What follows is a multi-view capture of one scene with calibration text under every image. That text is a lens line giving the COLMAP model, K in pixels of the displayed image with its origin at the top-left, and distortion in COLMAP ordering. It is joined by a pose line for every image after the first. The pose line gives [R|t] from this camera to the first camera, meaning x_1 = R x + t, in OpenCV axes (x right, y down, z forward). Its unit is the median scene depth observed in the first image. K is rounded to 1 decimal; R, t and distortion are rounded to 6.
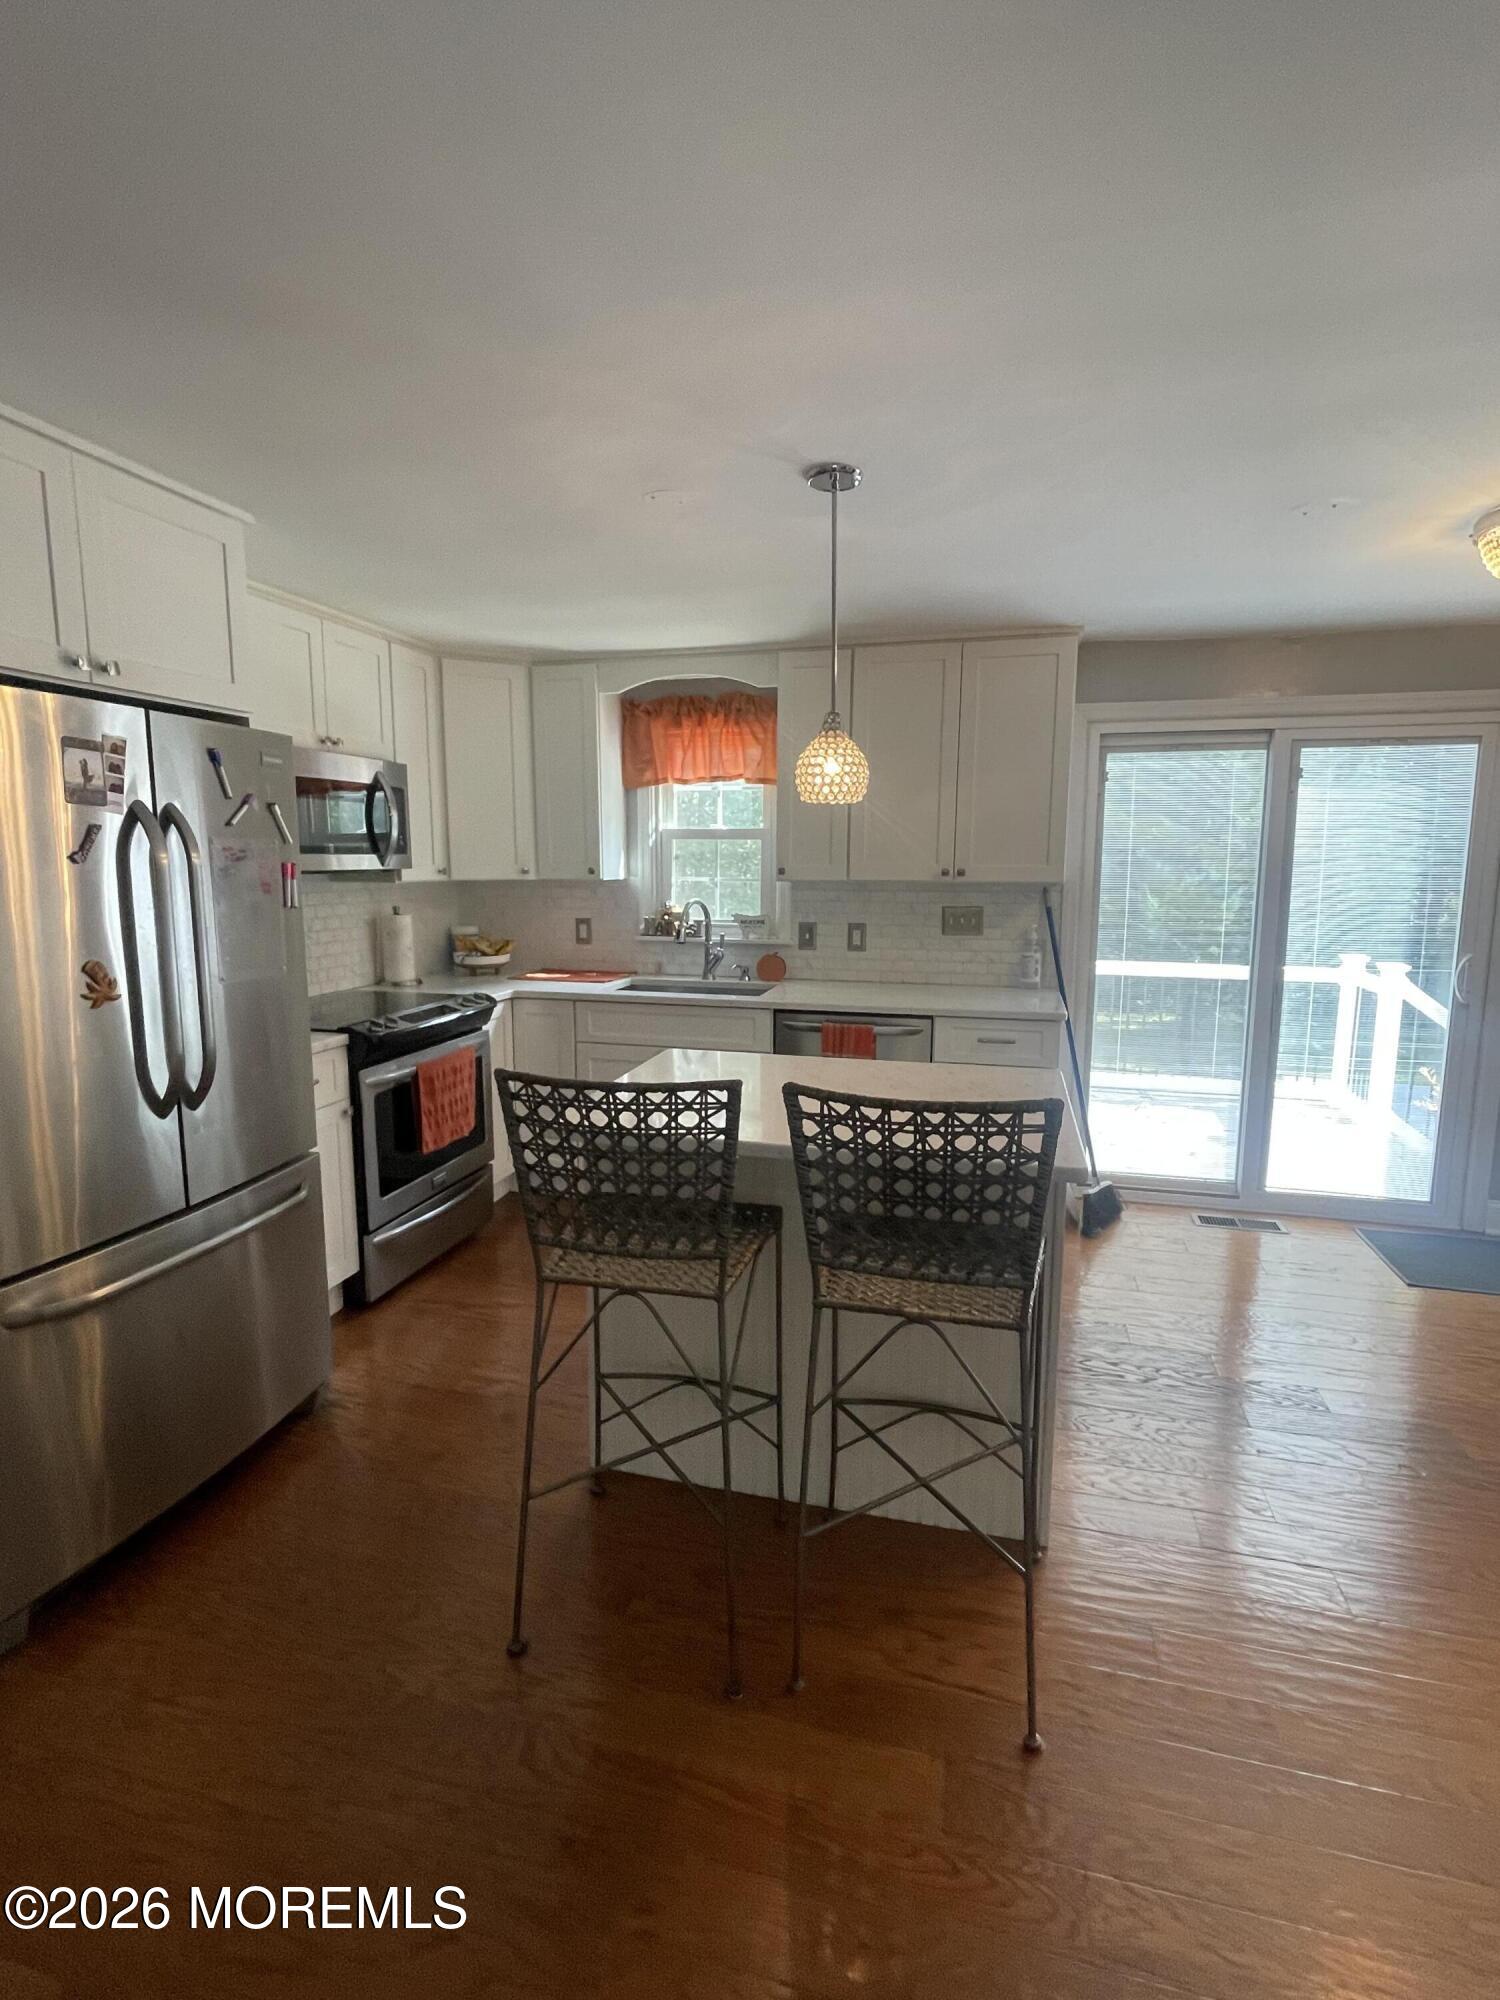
lens RADIAL K [[935.0, 0, 748.7], [0, 935.0, 1003.0], [0, 0, 1]] dist [0.002343, -0.000048]
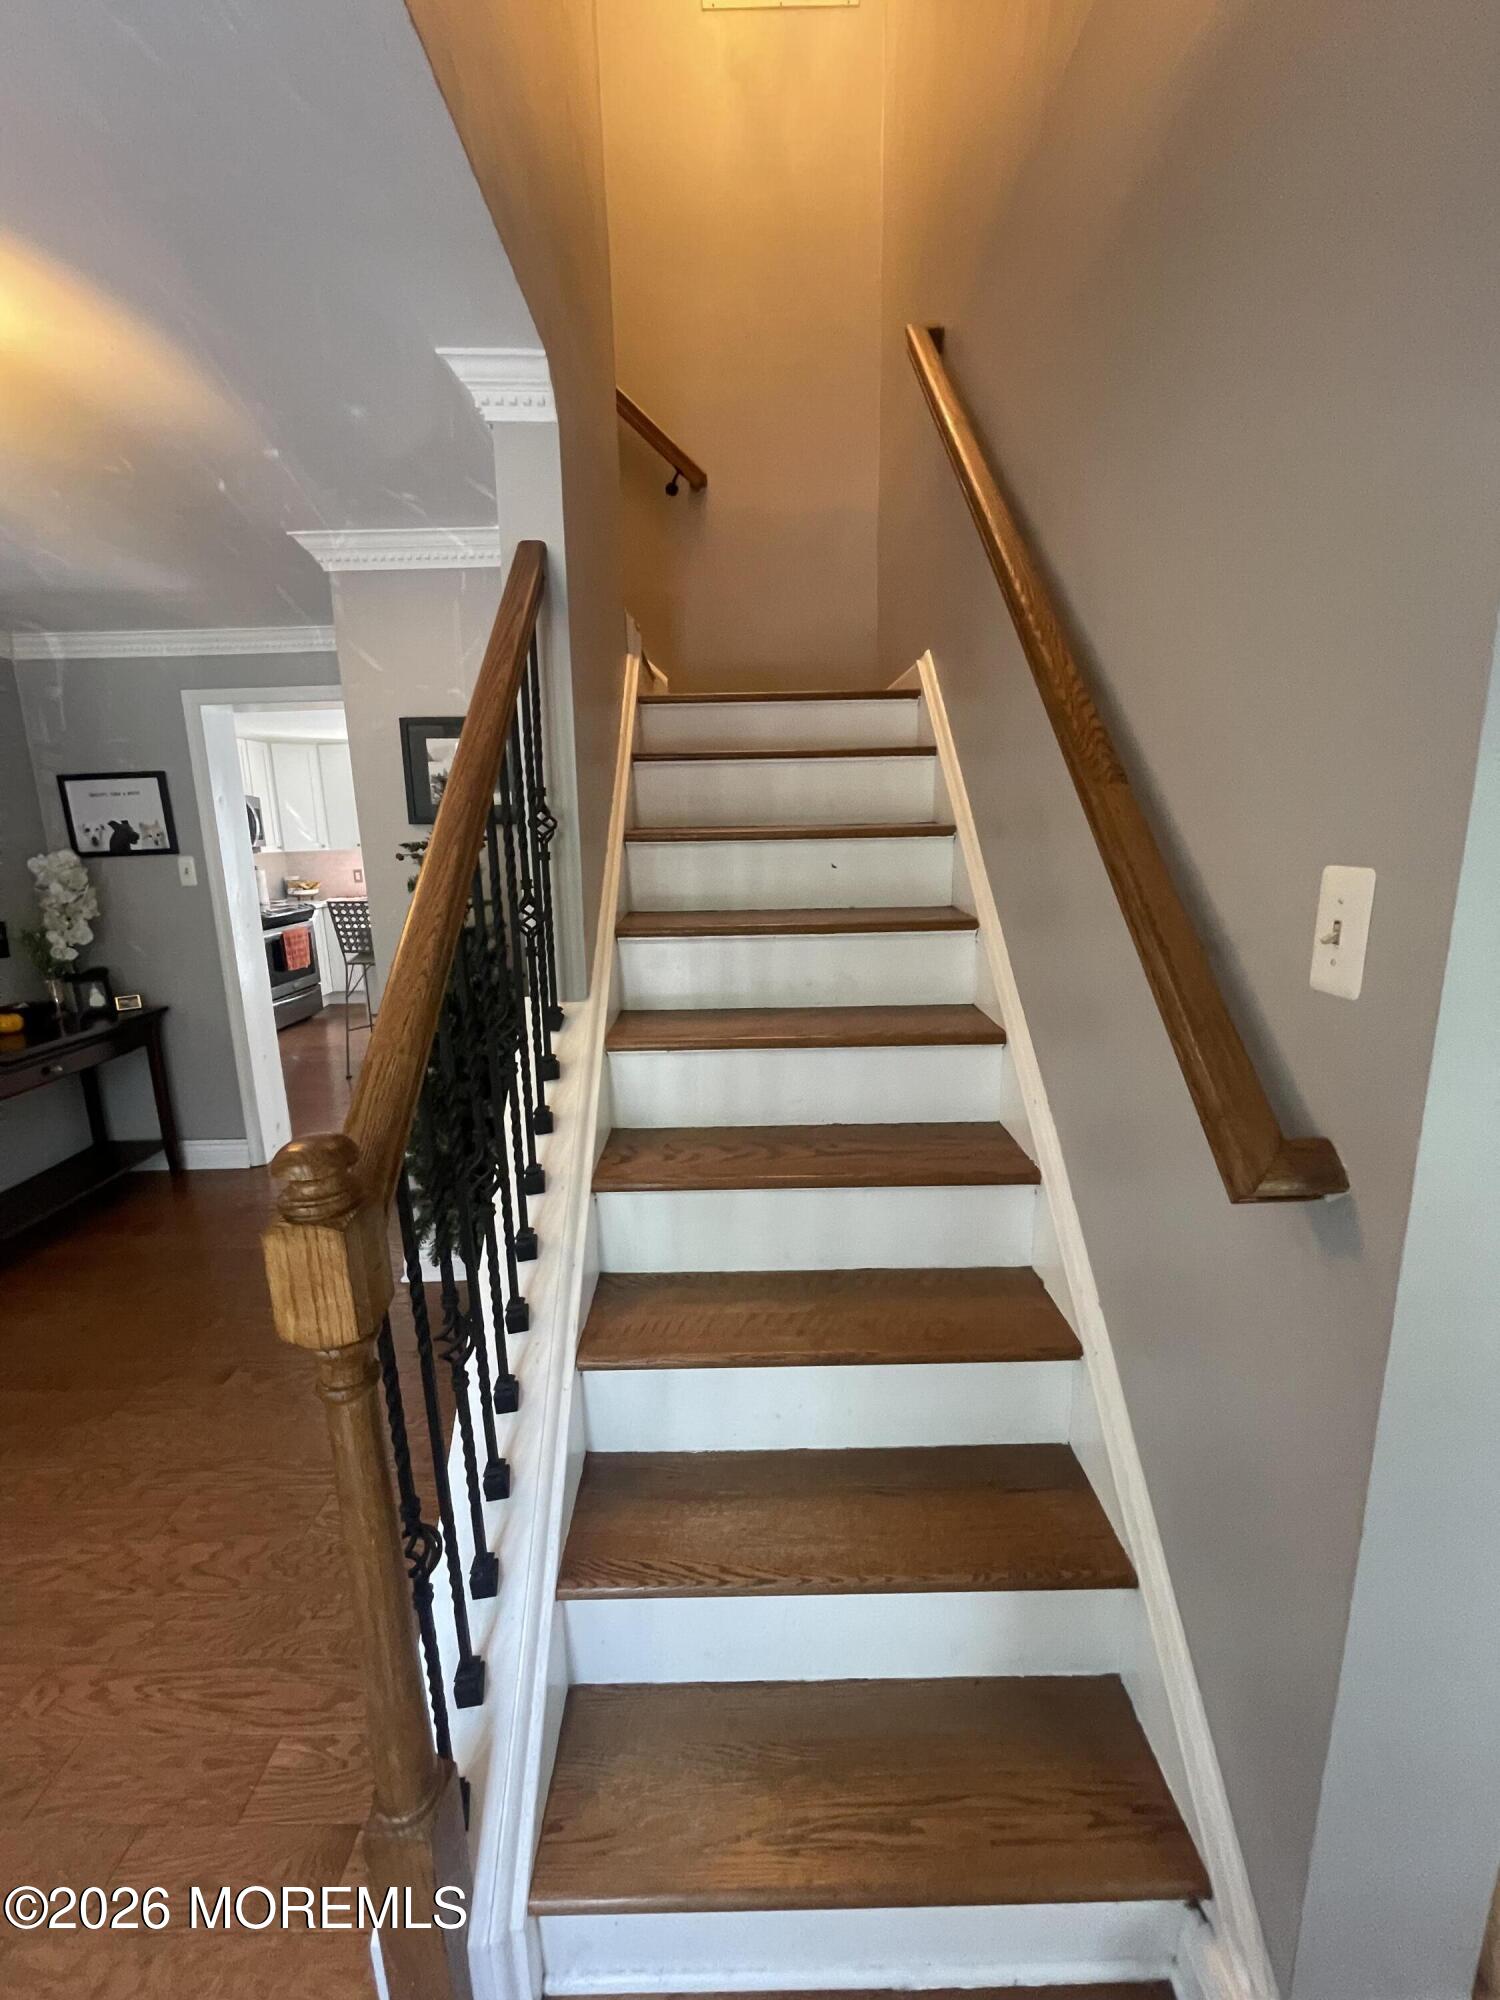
lens RADIAL K [[805.2, 0, 748.5], [0, 805.2, 991.1], [0, 0, 1]] dist [-0.006737, -0.000684]
pose [[0.965393, -0.074929, 0.249806, 0.216432], [0.063538, 0.996551, 0.053369, 0.155170], [-0.252943, -0.035650, 0.966824, -1.050129]]
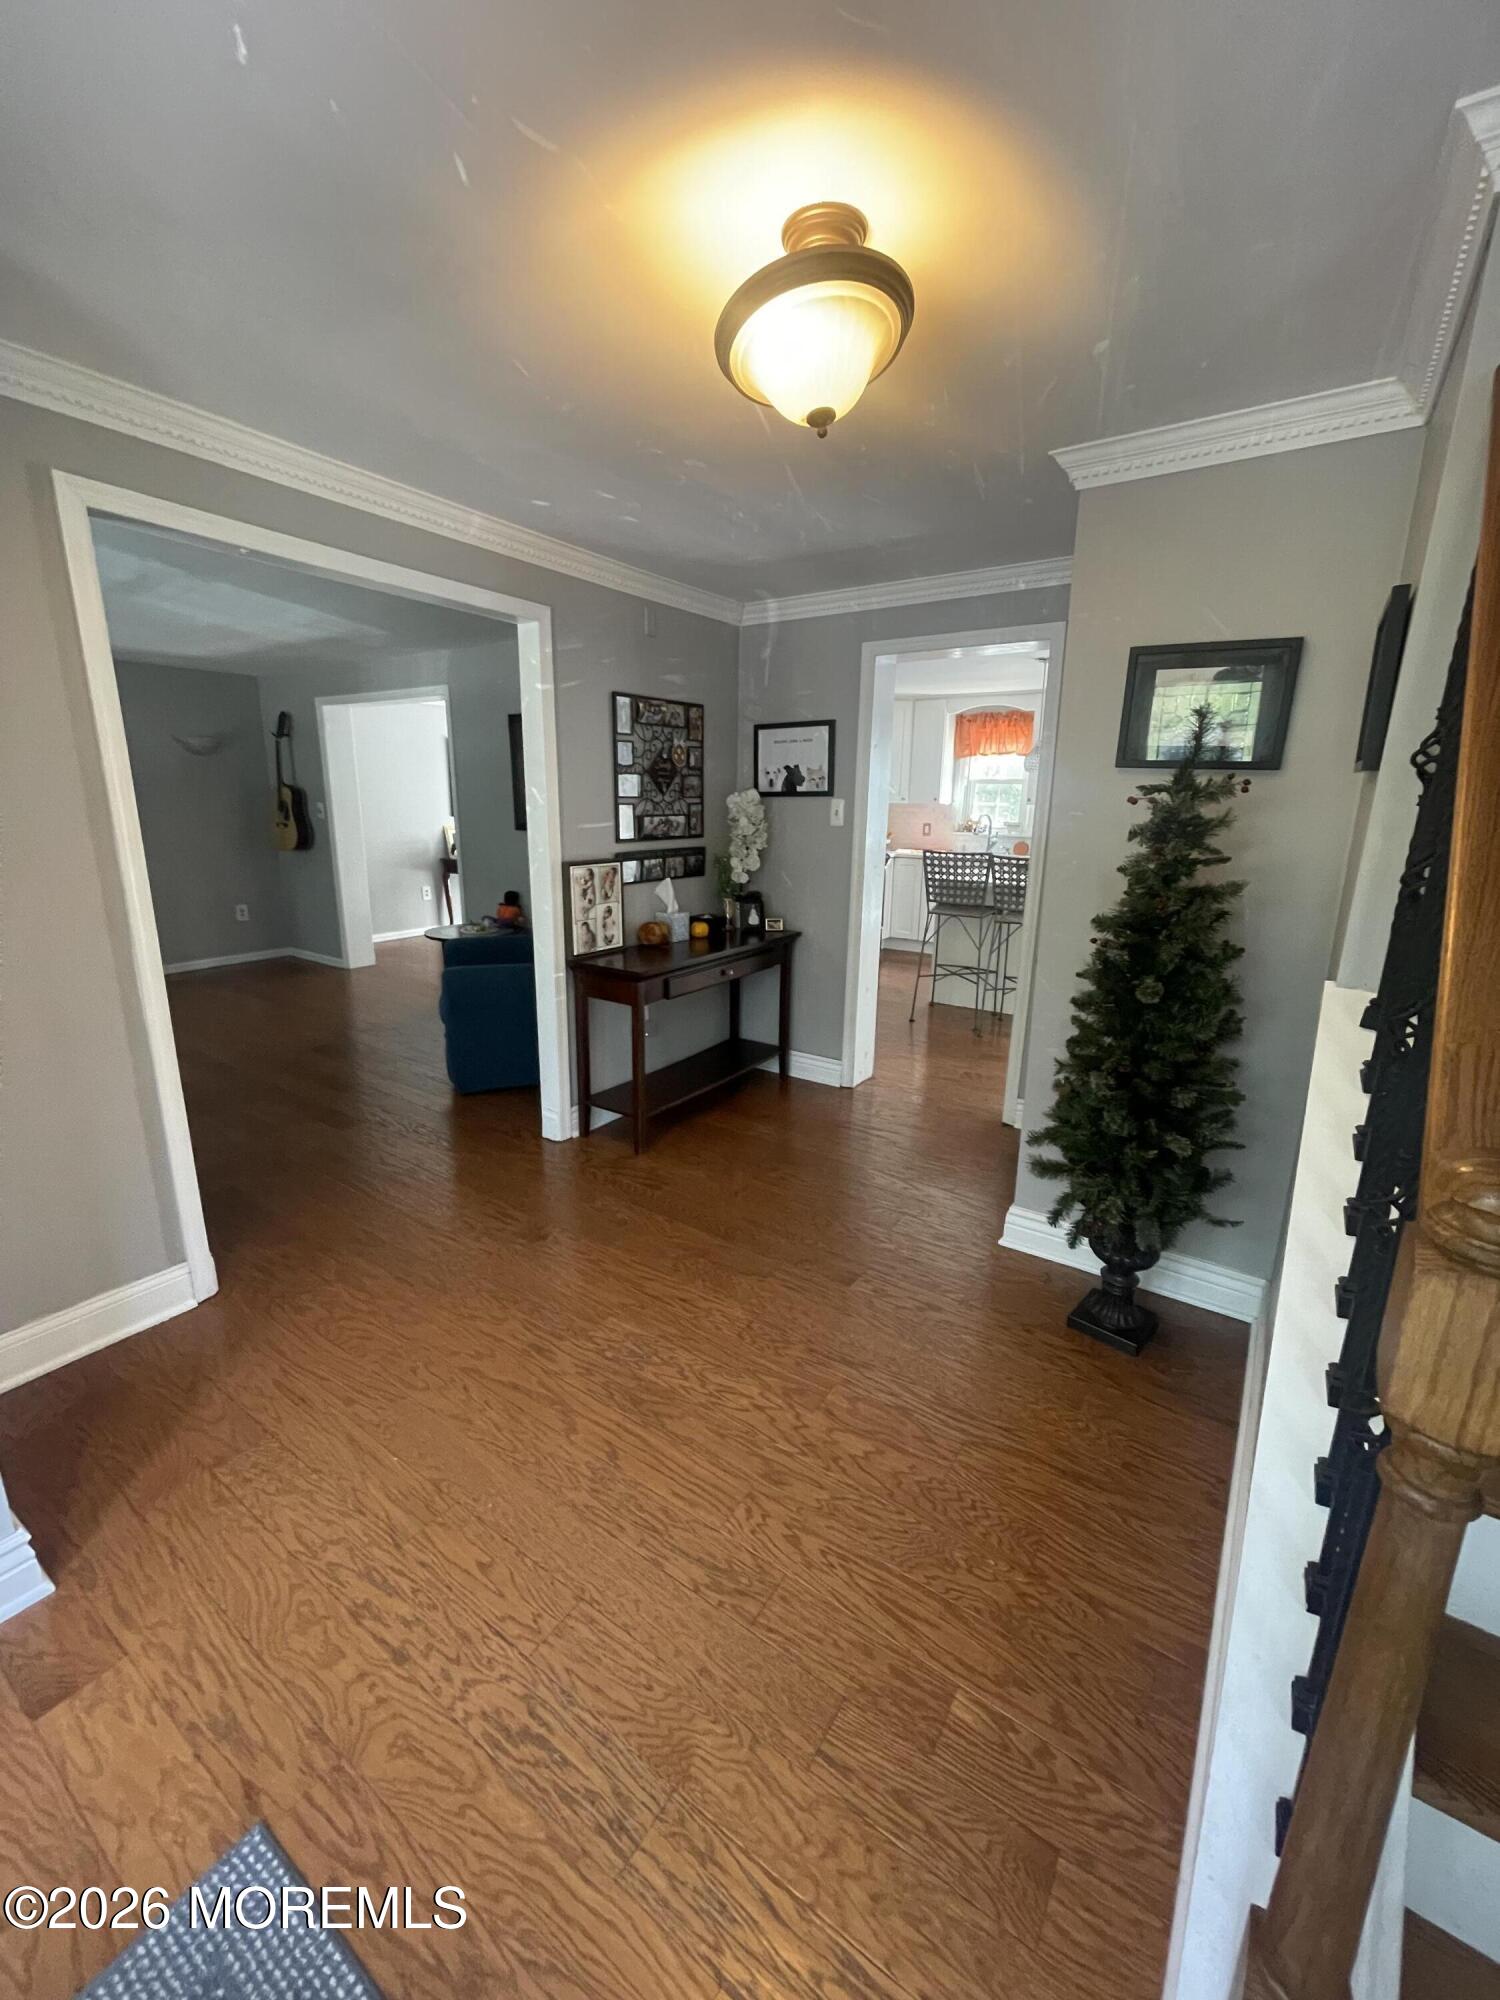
lens RADIAL K [[805.2, 0, 730.7], [0, 805.2, 995.6], [0, 0, 1]] dist [-0.006737, -0.000684]
pose [[0.935172, 0.092564, -0.341885, 0.070177], [-0.061222, 0.992962, 0.101378, 0.161506], [0.348862, -0.073875, 0.934258, -1.004059]]
